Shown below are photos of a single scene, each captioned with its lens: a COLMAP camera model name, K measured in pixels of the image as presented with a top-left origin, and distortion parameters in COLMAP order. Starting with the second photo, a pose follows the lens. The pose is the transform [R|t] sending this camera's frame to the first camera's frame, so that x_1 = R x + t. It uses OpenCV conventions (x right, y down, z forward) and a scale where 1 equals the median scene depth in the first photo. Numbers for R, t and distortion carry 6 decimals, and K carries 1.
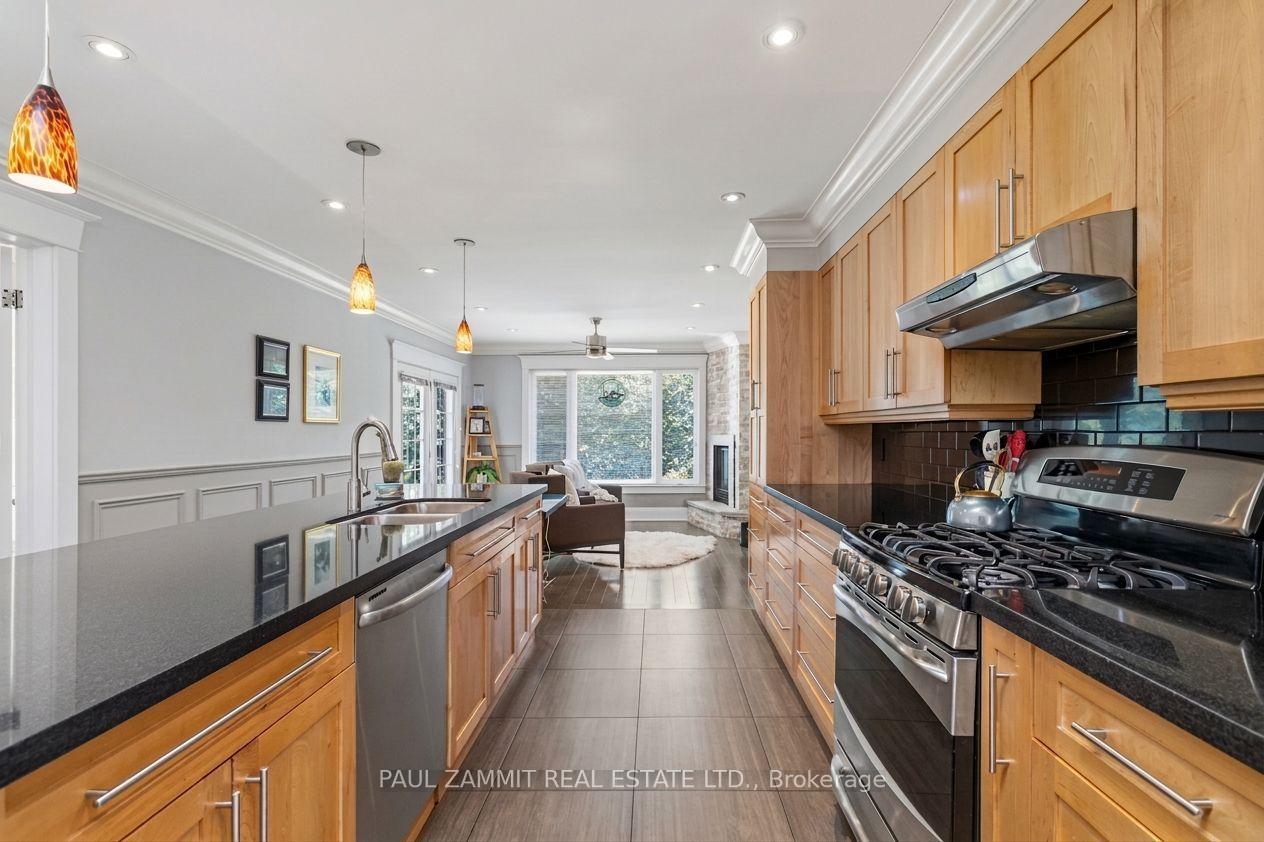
lens RADIAL K [[568.3, 0, 650.0], [0, 568.3, 429.3], [0, 0, 1]] dist [-0.015602, 0.008727]
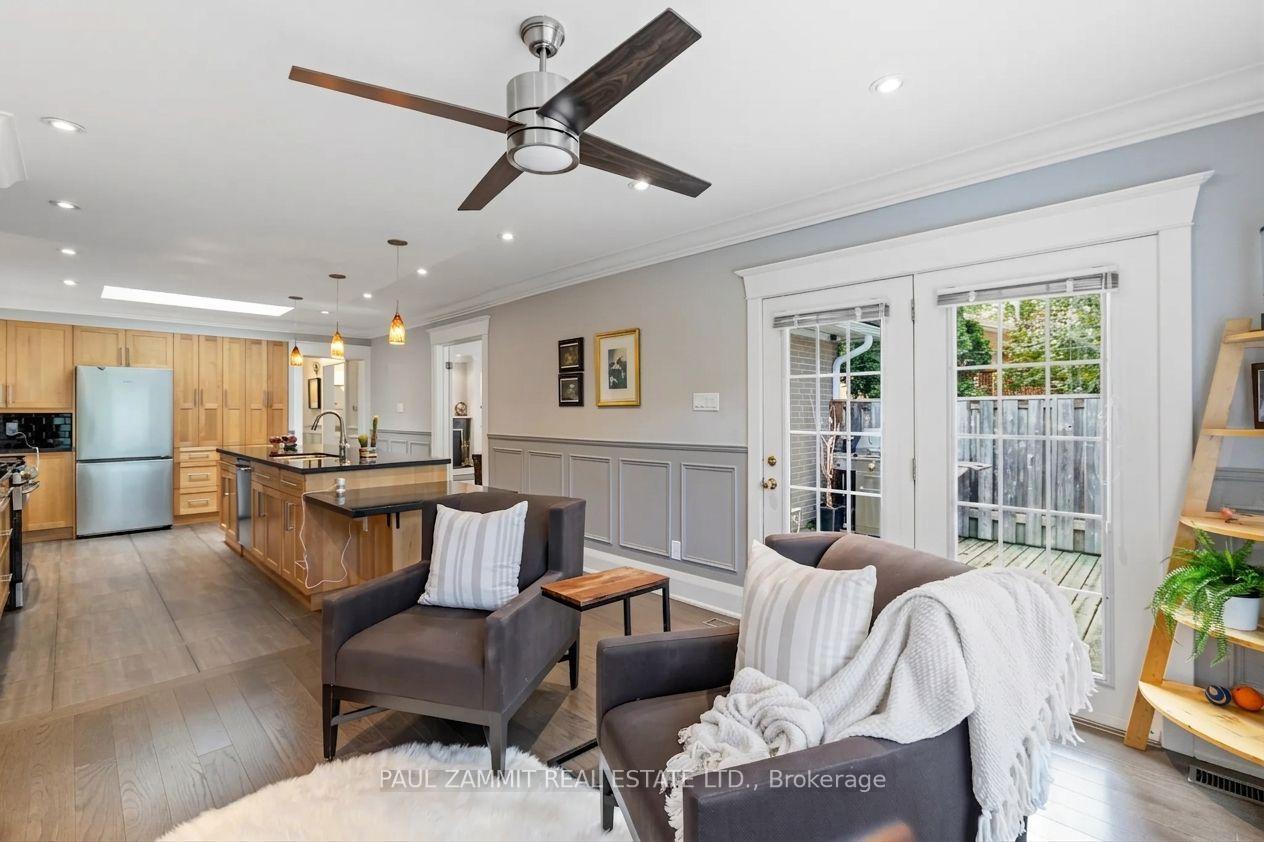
lens RADIAL K [[568.3, 0, 625.5], [0, 568.3, 415.3], [0, 0, 1]] dist [-0.015602, 0.008727]
pose [[-0.699261, 0.013452, -0.714740, 0.132382], [0.011934, 0.999903, 0.007143, -0.002808], [0.714767, -0.003535, -0.699354, 1.924400]]
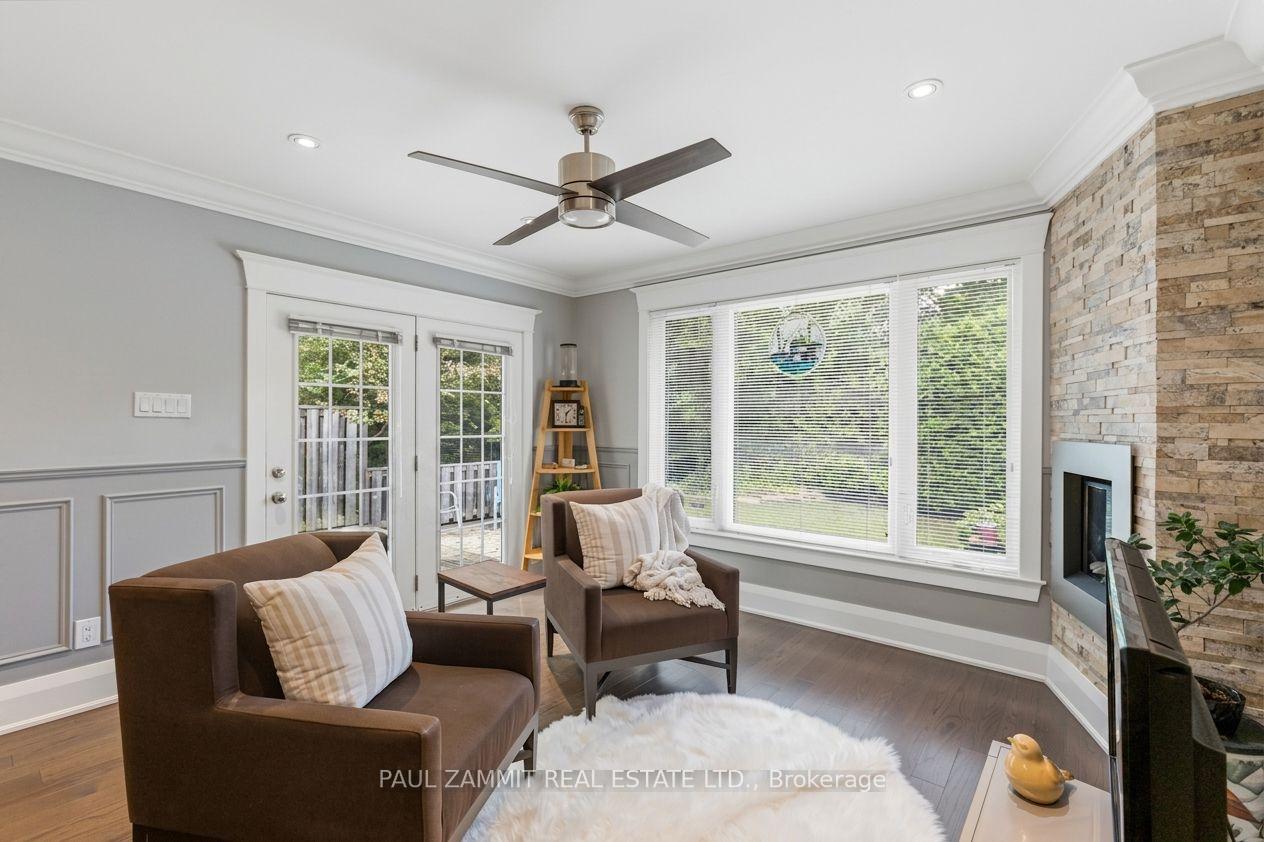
lens RADIAL K [[568.3, 0, 633.7], [0, 568.3, 422.4], [0, 0, 1]] dist [-0.015602, 0.008727]
pose [[0.782765, 0.012805, -0.622185, 0.240119], [-0.008059, 0.999913, 0.010440, -0.007686], [0.622265, -0.003158, 0.782801, 1.159468]]
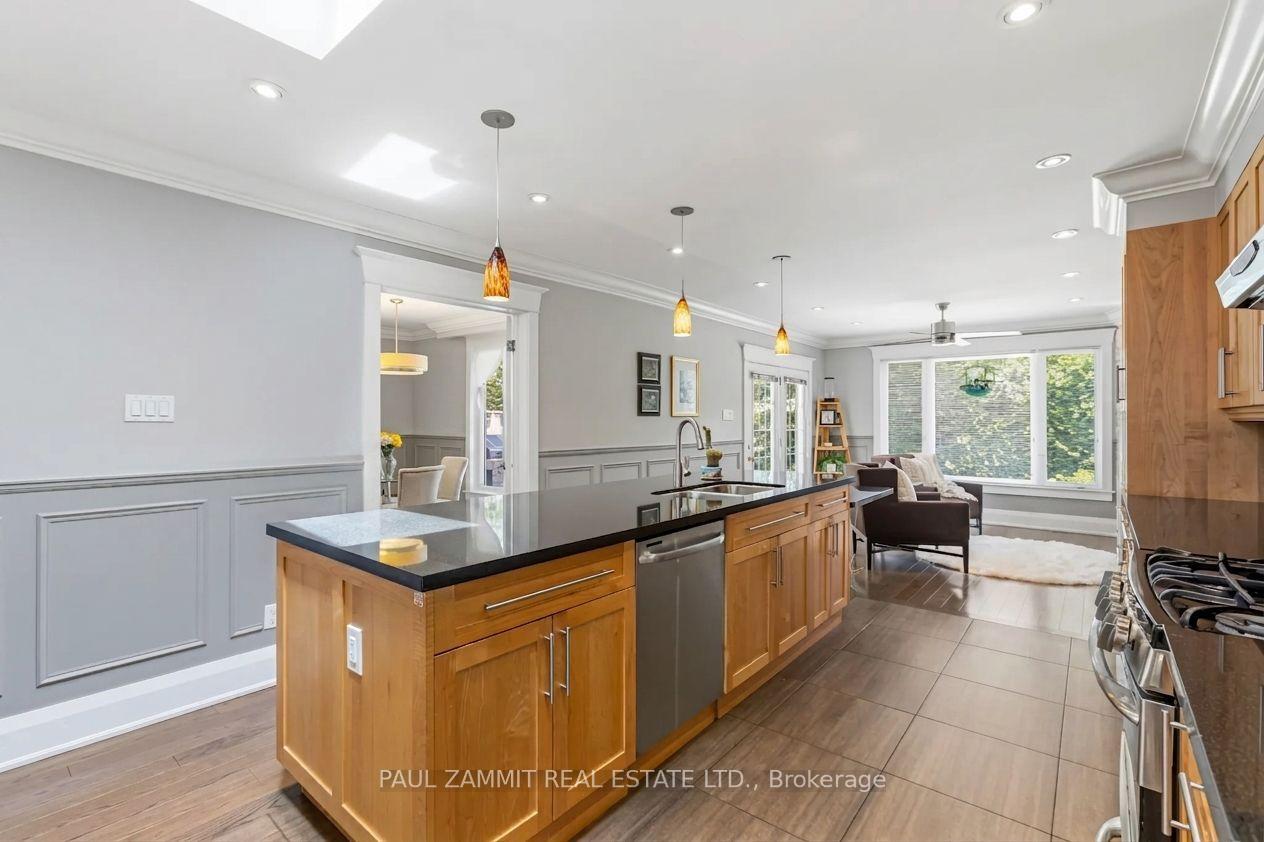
lens RADIAL K [[568.3, 0, 643.9], [0, 568.3, 421.9], [0, 0, 1]] dist [-0.015602, 0.008727]
pose [[0.785796, 0.006061, -0.618456, 0.148222], [-0.000847, 0.999962, 0.008724, -0.011775], [0.618485, -0.006332, 0.785771, -0.057338]]
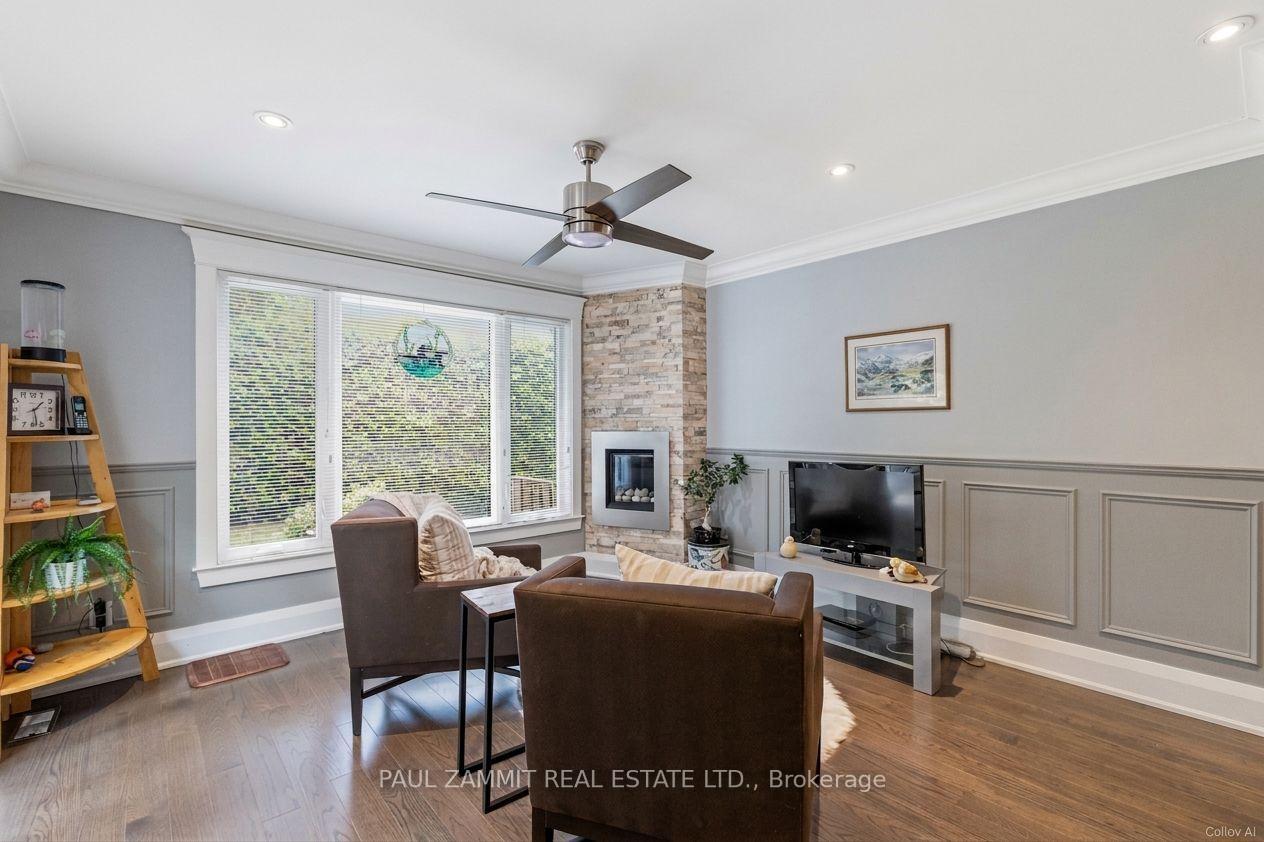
lens RADIAL K [[568.3, 0, 633.7], [0, 568.3, 421.1], [0, 0, 1]] dist [-0.015602, 0.008727]
pose [[0.736628, 0.007726, 0.676254, -0.545775], [-0.004254, 0.999968, -0.006791, 0.002782], [-0.676285, 0.002126, 0.736637, 1.073874]]
